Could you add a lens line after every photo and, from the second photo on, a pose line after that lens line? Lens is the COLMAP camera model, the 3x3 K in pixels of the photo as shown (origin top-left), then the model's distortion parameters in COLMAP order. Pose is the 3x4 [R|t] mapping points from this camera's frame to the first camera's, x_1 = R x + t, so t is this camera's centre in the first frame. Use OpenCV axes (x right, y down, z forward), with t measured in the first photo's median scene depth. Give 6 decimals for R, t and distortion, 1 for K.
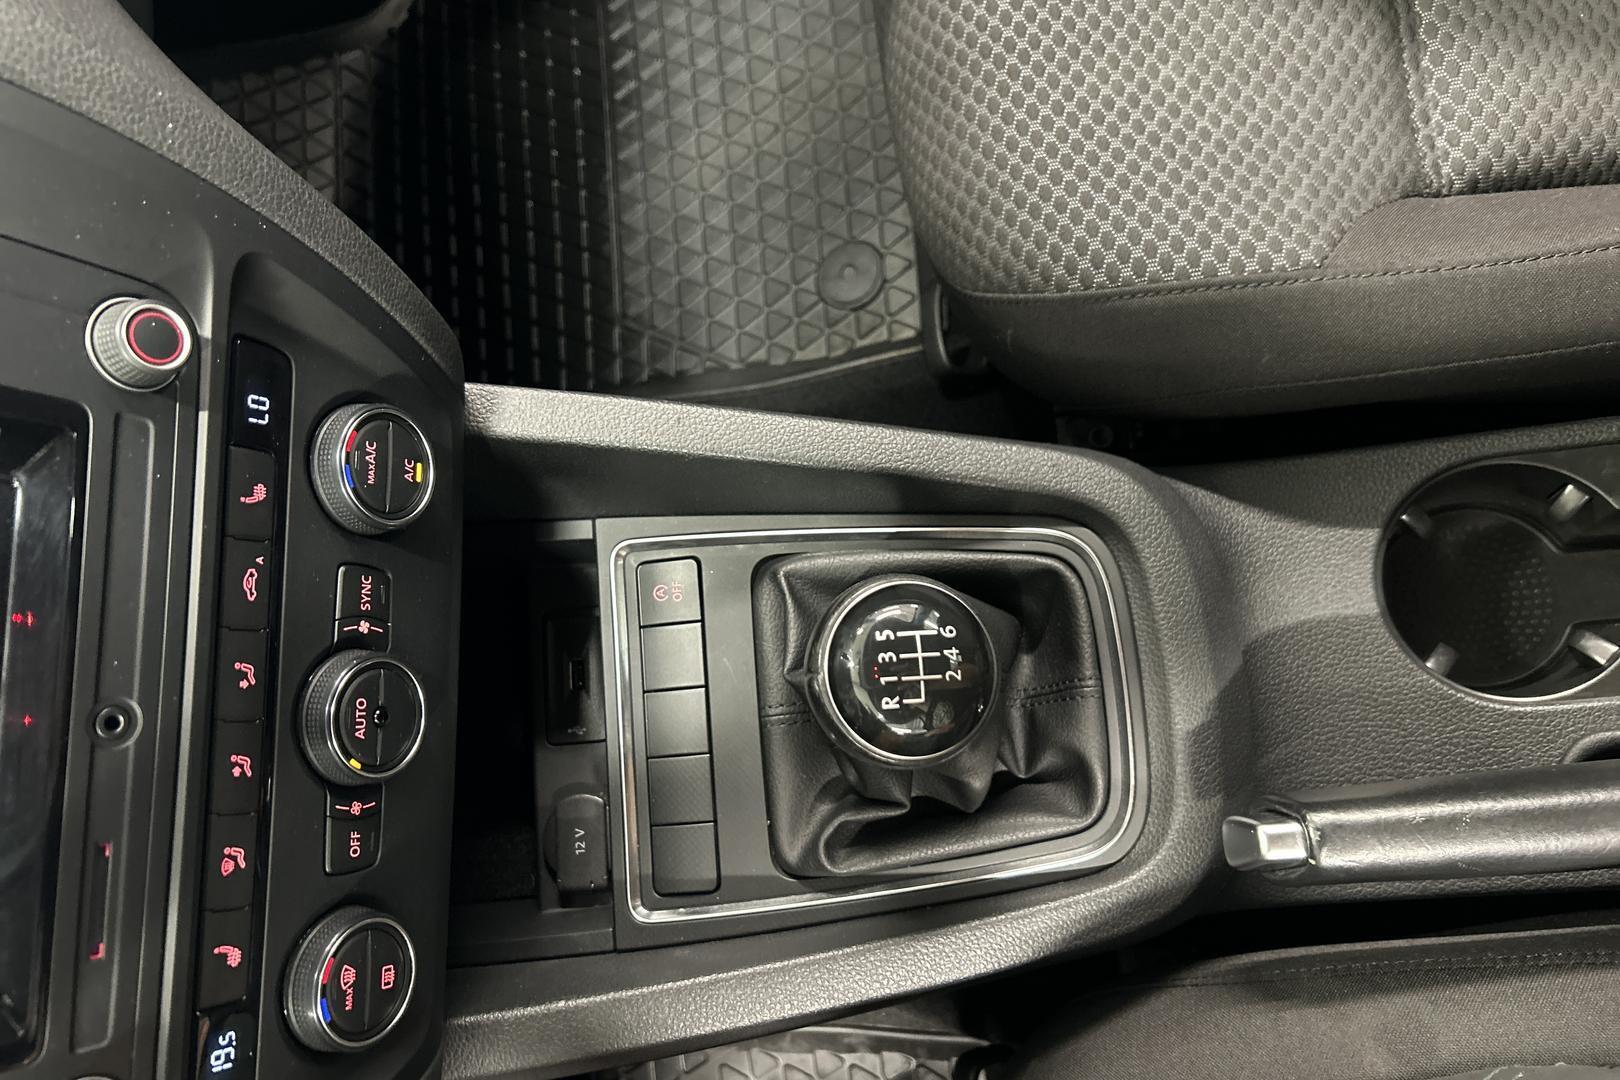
lens RADIAL K [[1253.8, 0, 810.0], [0, 1253.8, 540.0], [0, 0, 1]] dist [-0.007975, 0.003097]
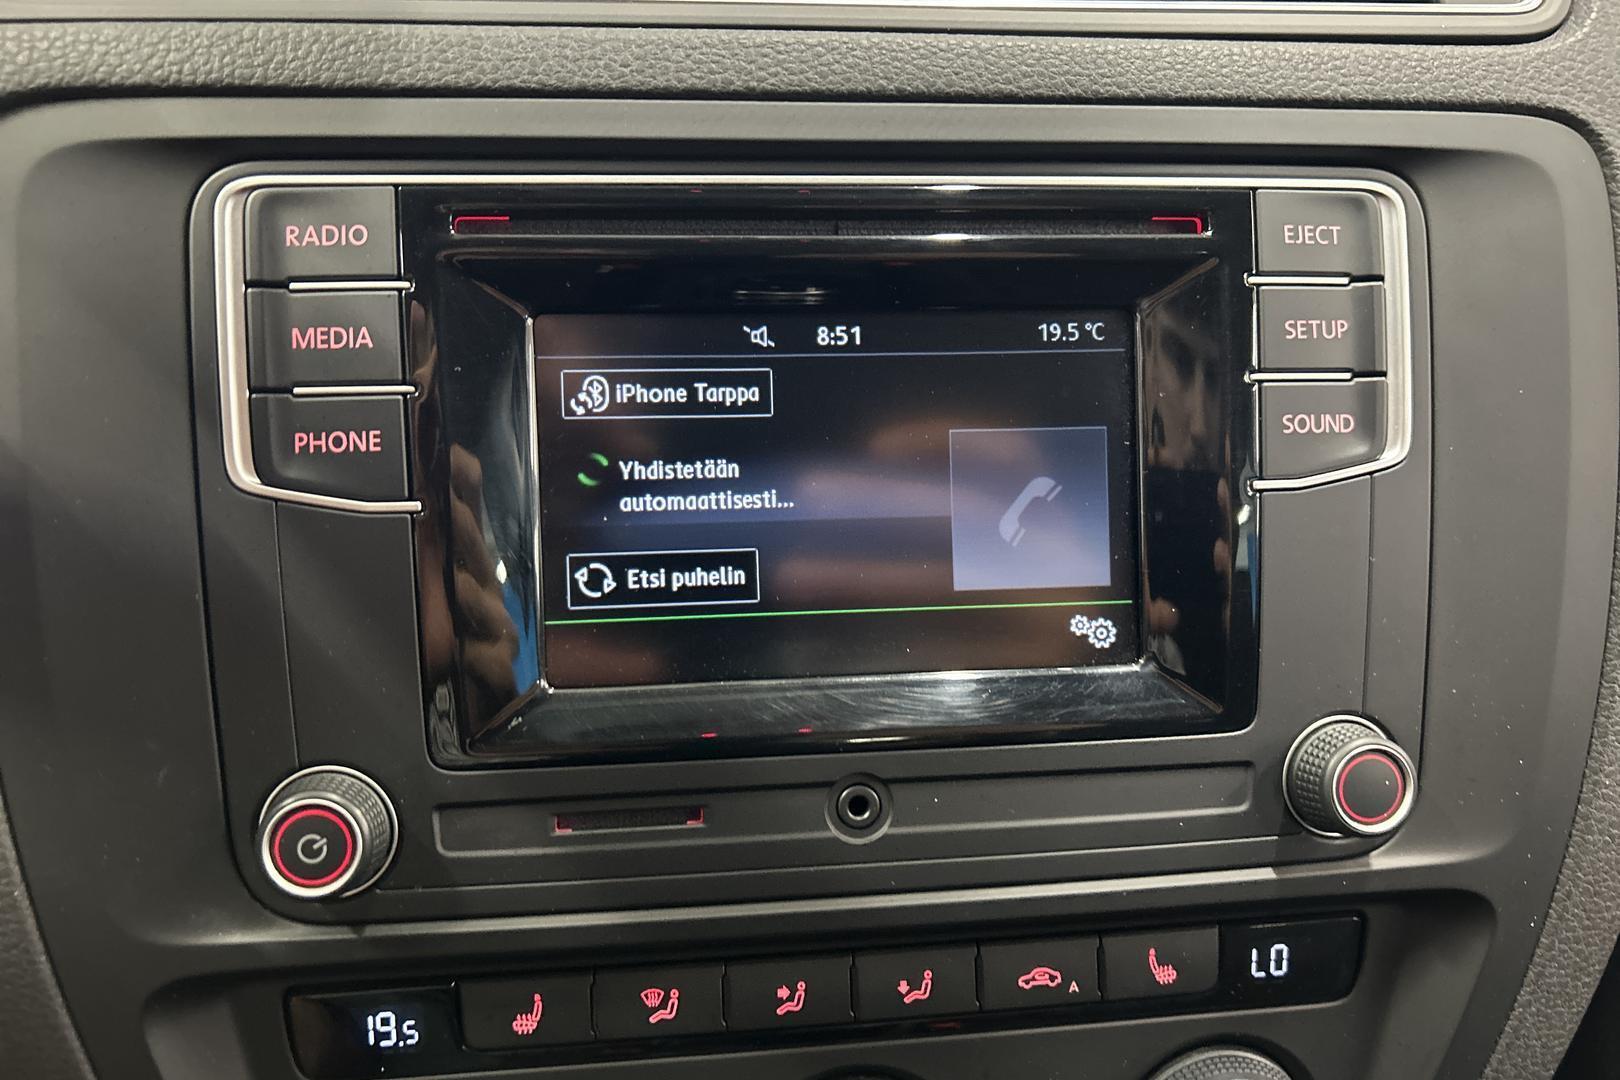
lens RADIAL K [[1253.8, 0, 810.0], [0, 1253.8, 540.0], [0, 0, 1]] dist [-0.007975, 0.003097]
pose [[0.111563, 0.629520, -0.768933, -0.068561], [-0.991278, 0.125121, -0.041387, 0.166968], [0.070155, 0.766844, 0.637988, 0.345369]]
